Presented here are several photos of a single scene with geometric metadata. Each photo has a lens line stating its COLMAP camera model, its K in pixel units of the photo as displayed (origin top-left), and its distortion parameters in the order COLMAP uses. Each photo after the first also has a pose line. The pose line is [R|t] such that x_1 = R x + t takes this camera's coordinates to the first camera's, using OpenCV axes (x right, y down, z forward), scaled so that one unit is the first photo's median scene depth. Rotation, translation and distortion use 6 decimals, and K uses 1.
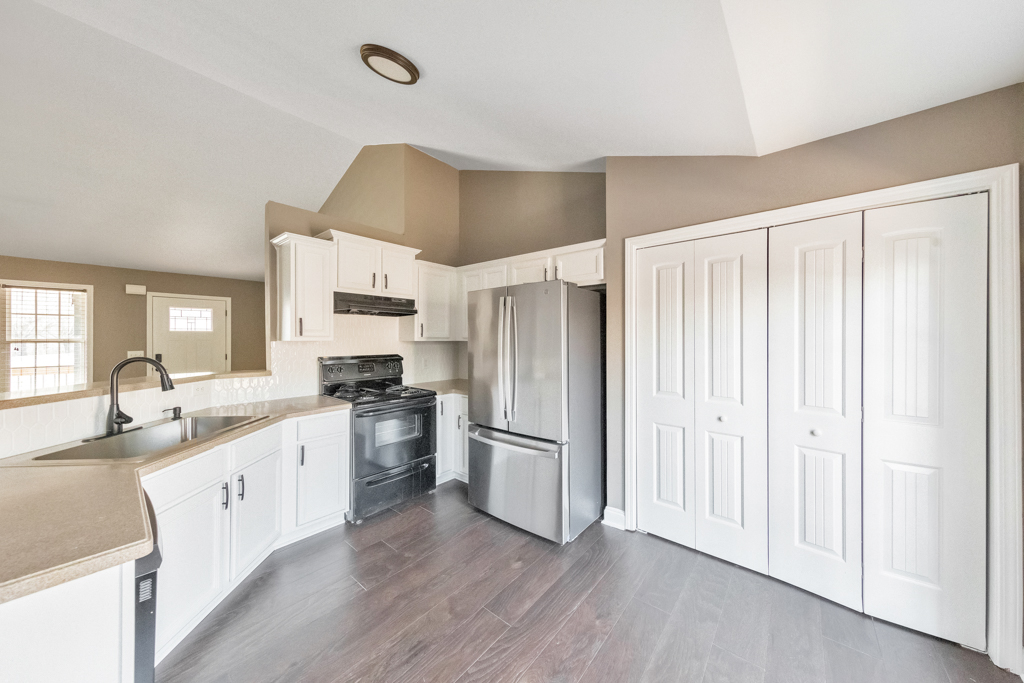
lens RADIAL K [[344.5, 0, 512.5], [0, 344.5, 338.2], [0, 0, 1]] dist [0.000275, 0.000073]
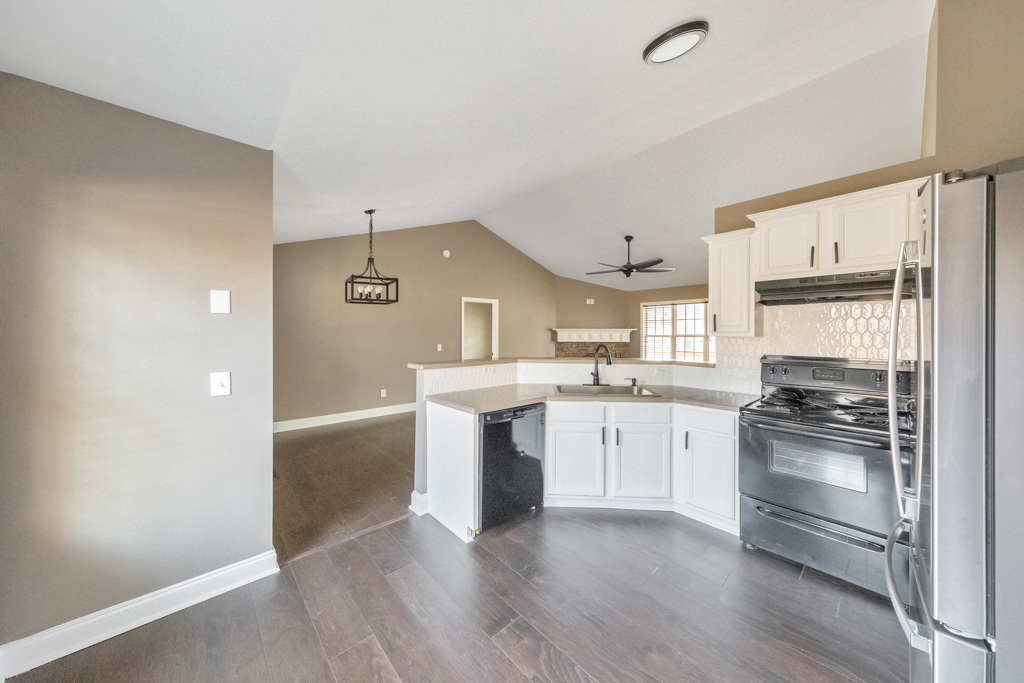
lens RADIAL K [[345.2, 0, 513.1], [0, 345.2, 333.4], [0, 0, 1]] dist [-0.000091, 0.000021]
pose [[-0.137078, -0.000219, -0.990560, 0.411745], [-0.002390, 0.999997, 0.000110, 0.000316], [0.990557, 0.002382, -0.137079, 0.441437]]
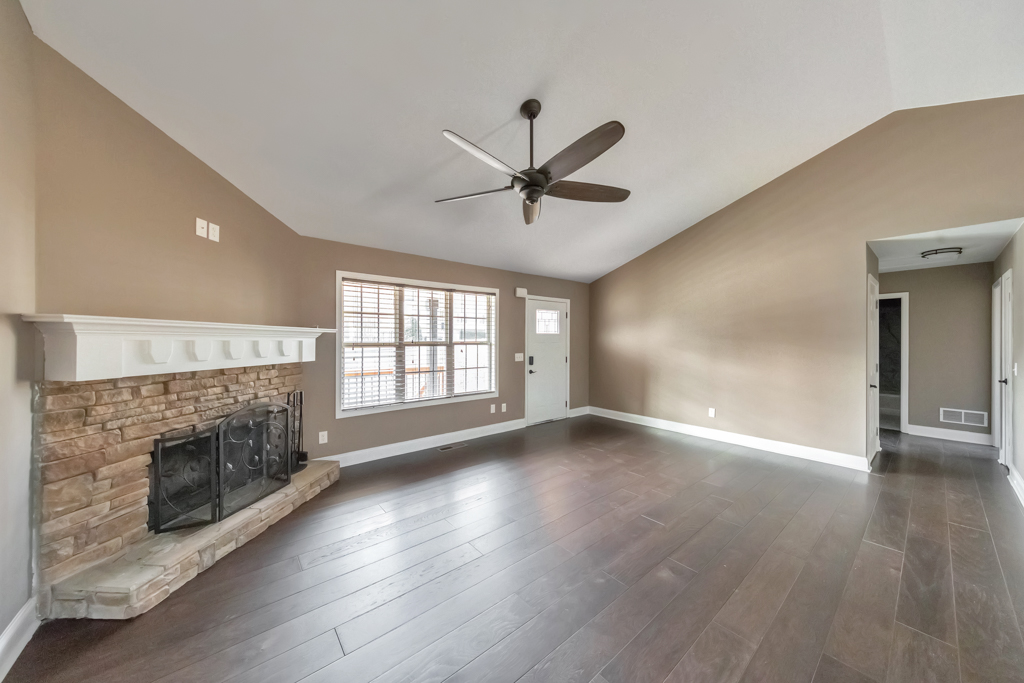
lens RADIAL K [[343.3, 0, 512.0], [0, 343.3, 341.5], [0, 0, 1]] dist [0.001266, 0.000073]
pose [[0.983591, 0.001852, -0.180405, -1.583625], [-0.001366, 0.999995, 0.002816, -0.000085], [0.180409, -0.002523, 0.983588, 0.011221]]
